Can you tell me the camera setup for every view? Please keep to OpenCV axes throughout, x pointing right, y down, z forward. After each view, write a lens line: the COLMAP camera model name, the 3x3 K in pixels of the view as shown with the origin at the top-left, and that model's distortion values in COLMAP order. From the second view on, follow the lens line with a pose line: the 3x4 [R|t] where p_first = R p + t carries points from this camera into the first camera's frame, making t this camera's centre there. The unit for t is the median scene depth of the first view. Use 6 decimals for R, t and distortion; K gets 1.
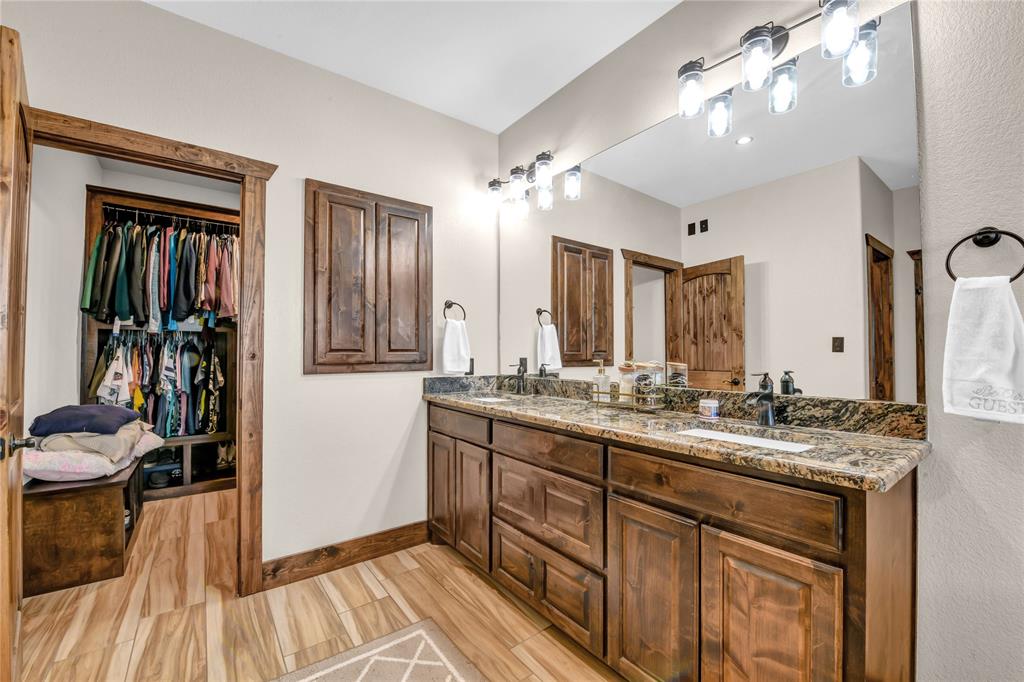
lens RADIAL K [[412.8, 0, 512.0], [0, 412.8, 341.0], [0, 0, 1]] dist [-0.020977, -0.000073]
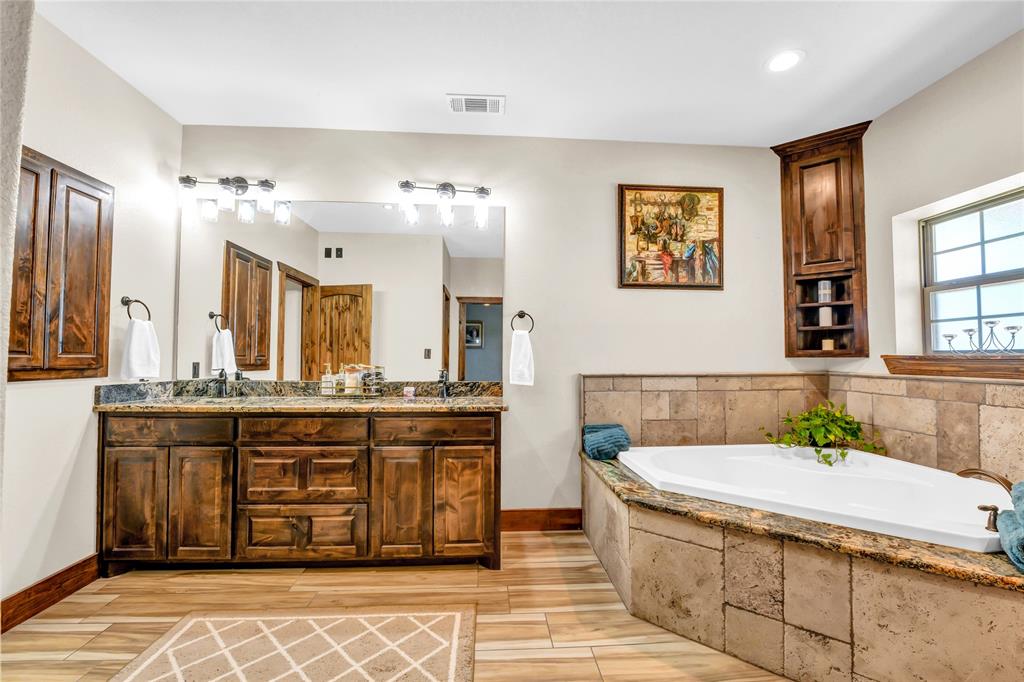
lens RADIAL K [[442.0, 0, 512.0], [0, 442.0, 341.0], [0, 0, 1]] dist [-0.018548, -0.000390]
pose [[0.543237, 0.038771, 0.838684, -0.500996], [-0.030522, 0.999185, -0.026421, -0.005293], [-0.839024, -0.011246, 0.543978, -0.200141]]
